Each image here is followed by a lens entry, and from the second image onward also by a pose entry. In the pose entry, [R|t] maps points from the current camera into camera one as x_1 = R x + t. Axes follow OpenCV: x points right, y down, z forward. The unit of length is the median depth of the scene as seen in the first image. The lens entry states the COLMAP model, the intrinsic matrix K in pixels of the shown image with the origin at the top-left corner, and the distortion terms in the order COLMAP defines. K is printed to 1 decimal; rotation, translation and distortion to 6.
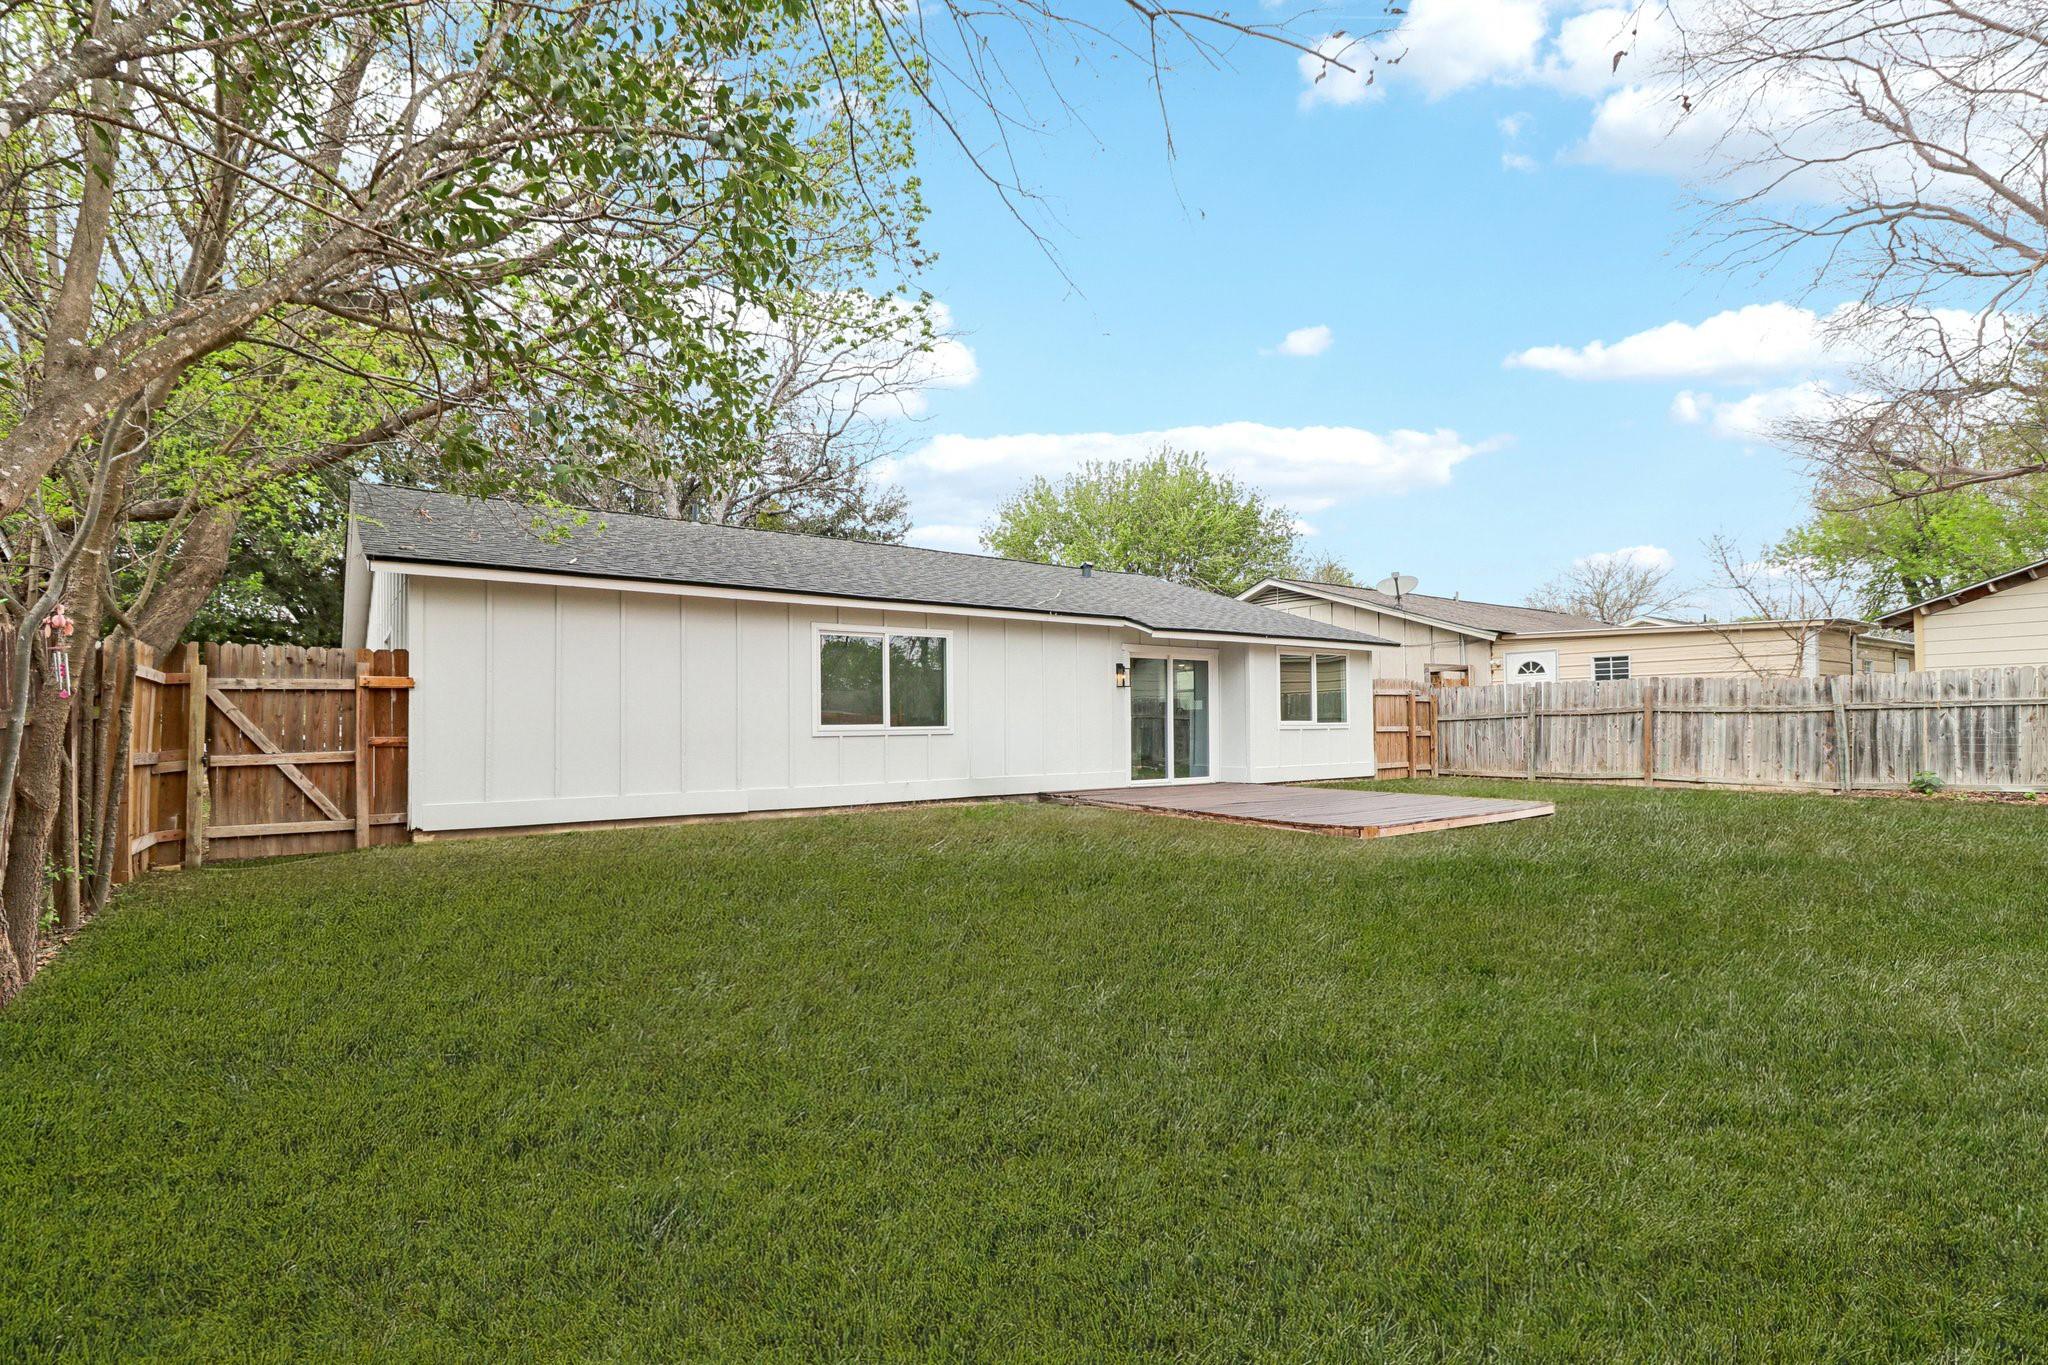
lens RADIAL K [[961.5, 0, 1016.9], [0, 961.5, 698.0], [0, 0, 1]] dist [0.004698, -0.000154]
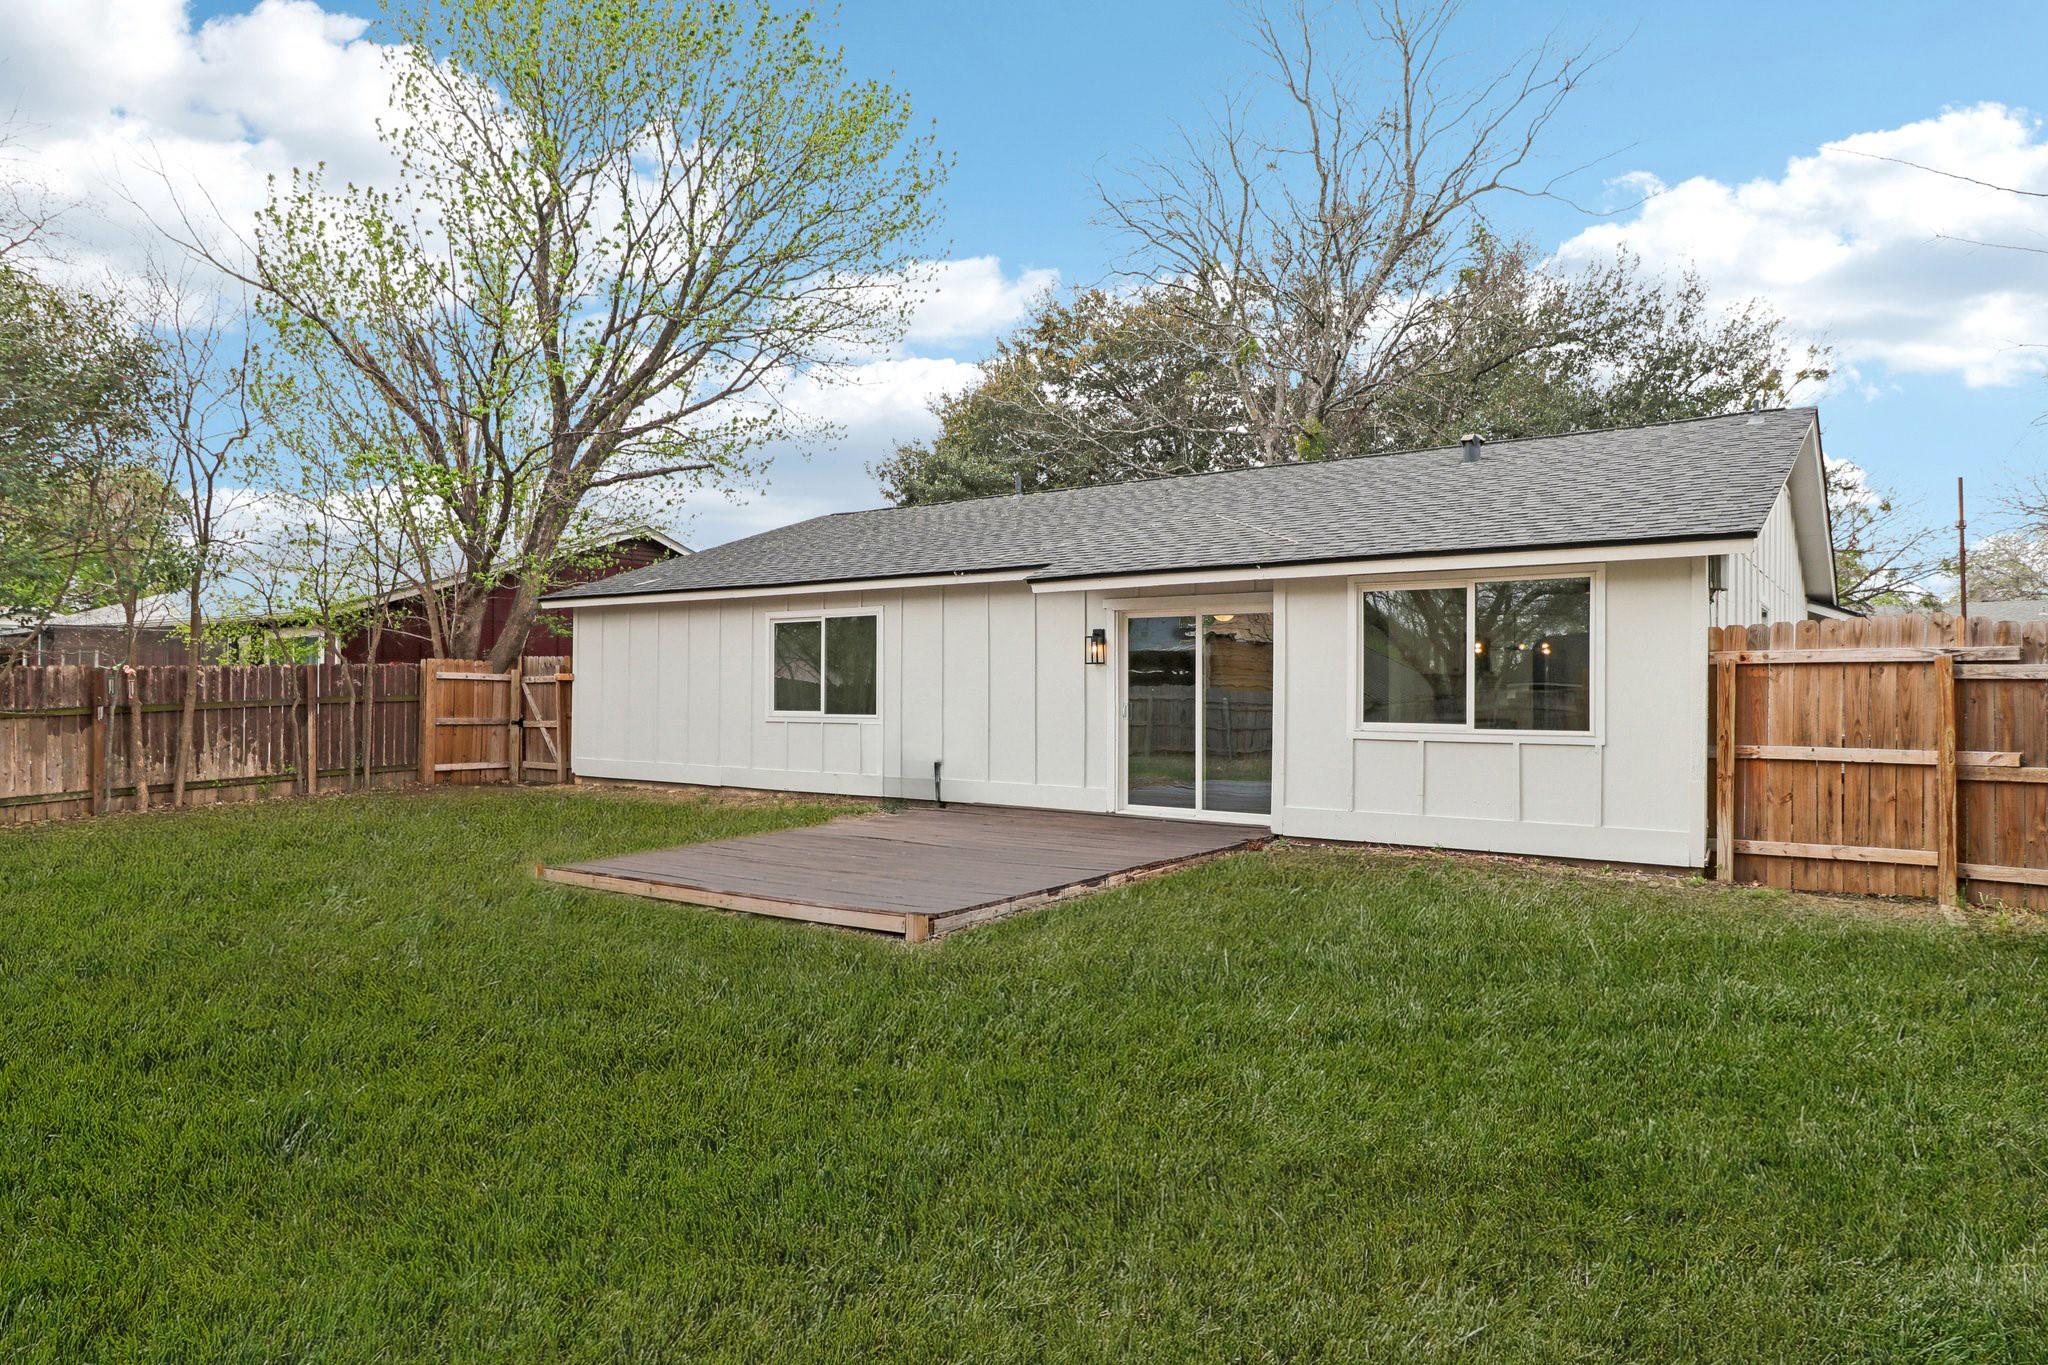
lens RADIAL K [[1234.9, 0, 1012.4], [0, 1234.9, 682.8], [0, 0, 1]] dist [0.005537, 0.001041]
pose [[0.300982, 0.005135, -0.953616, 0.855060], [0.021828, 0.999686, 0.012272, -0.009381], [0.953380, -0.024509, 0.300775, 0.632413]]
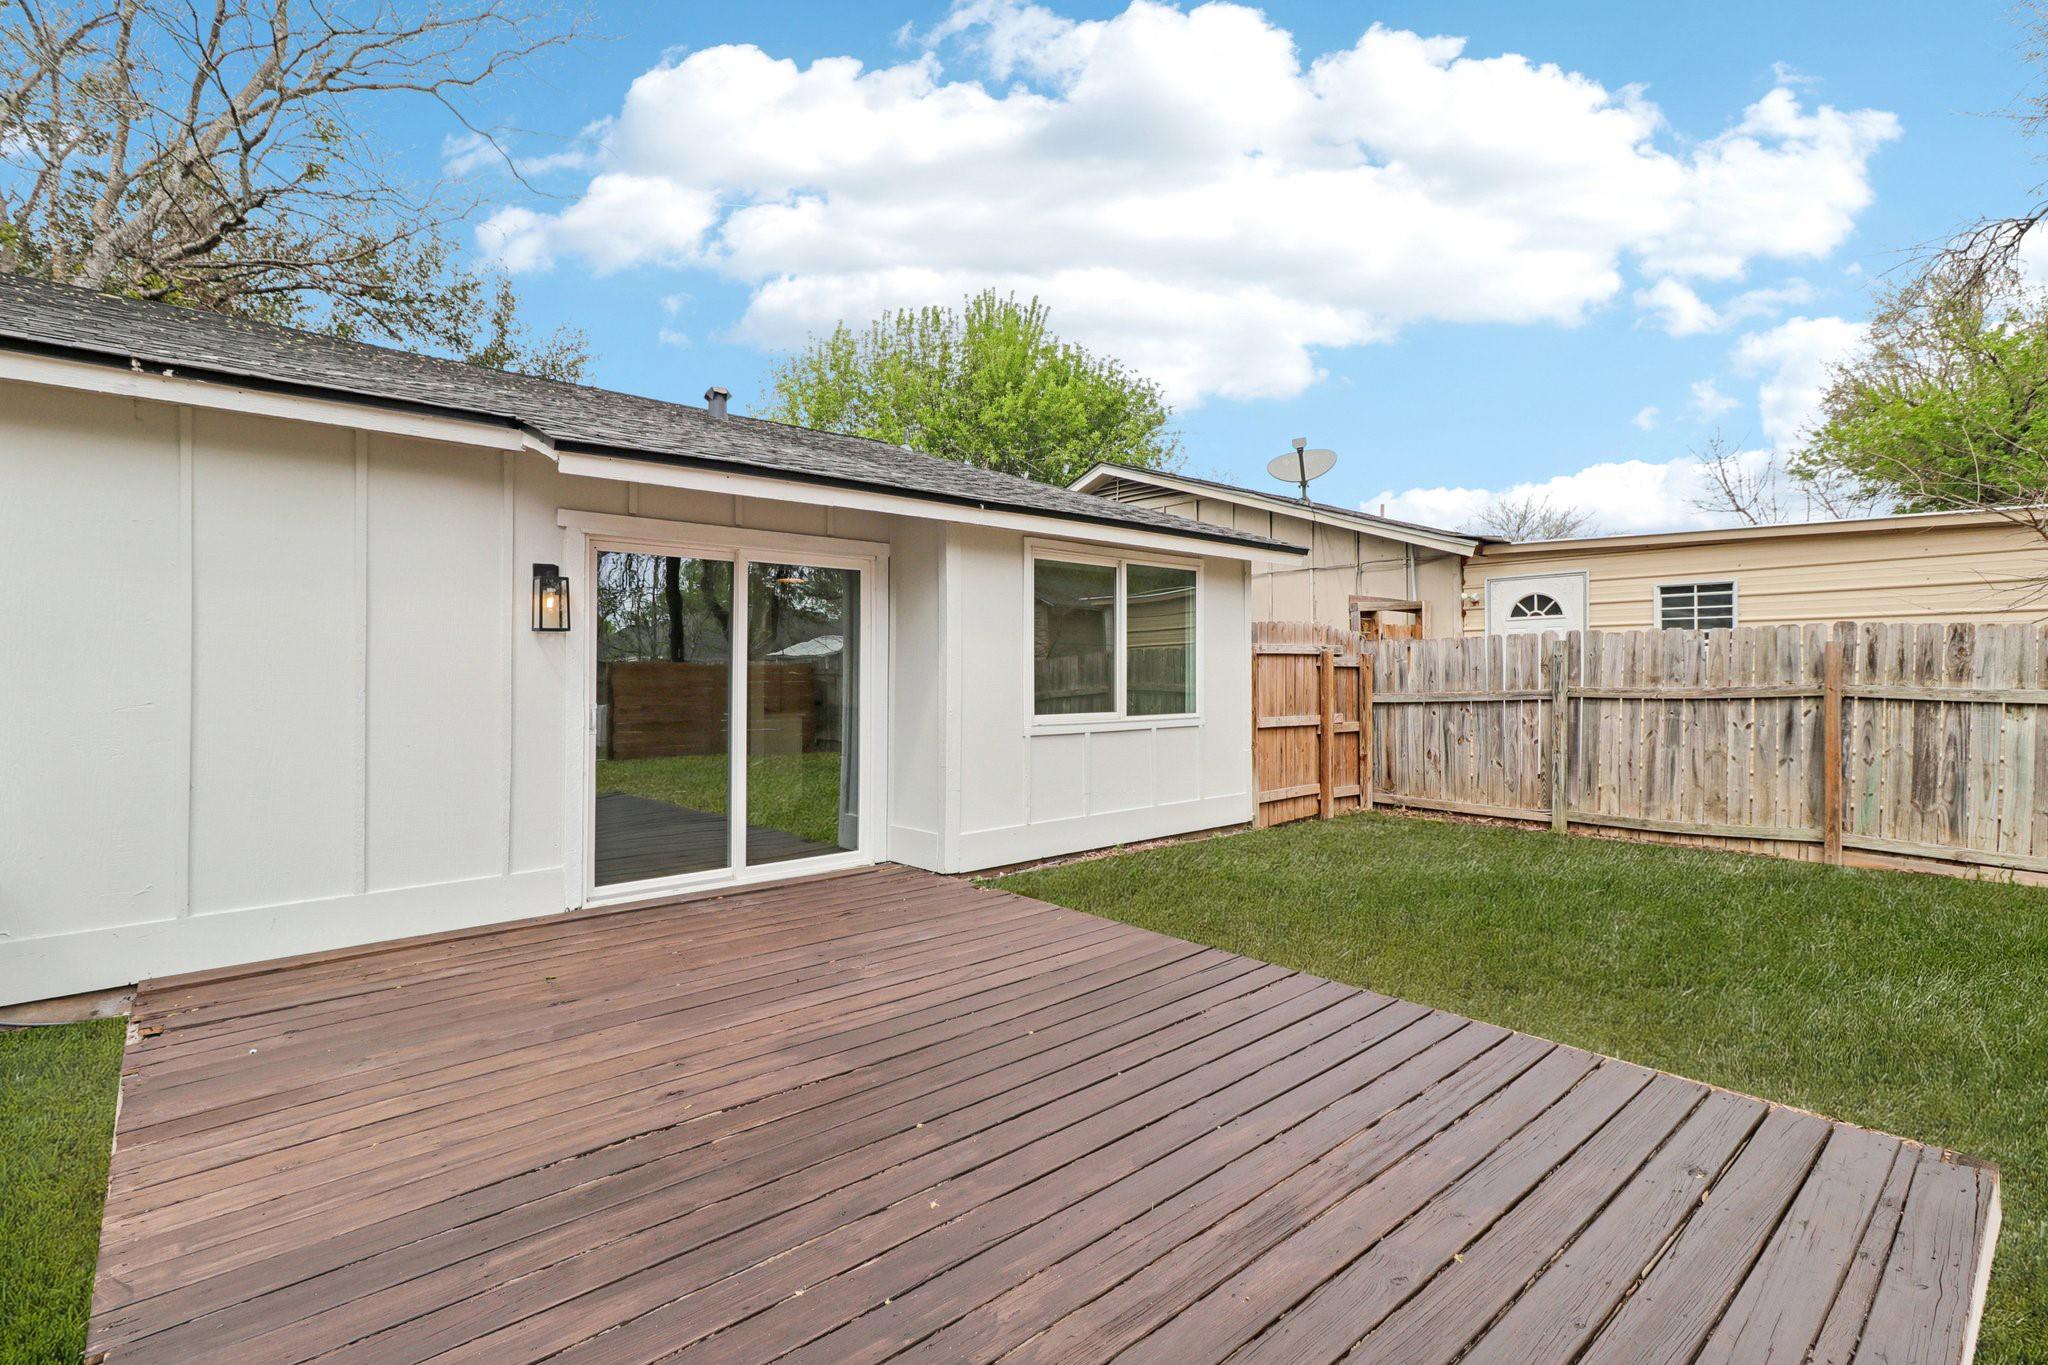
lens RADIAL K [[952.1, 0, 1022.3], [0, 952.1, 656.6], [0, 0, 1]] dist [0.001916, -0.000466]
pose [[0.995292, 0.008488, 0.096550, 0.230762], [-0.009523, 0.999902, 0.010264, -0.006342], [-0.096453, -0.011135, 0.995275, 0.590395]]
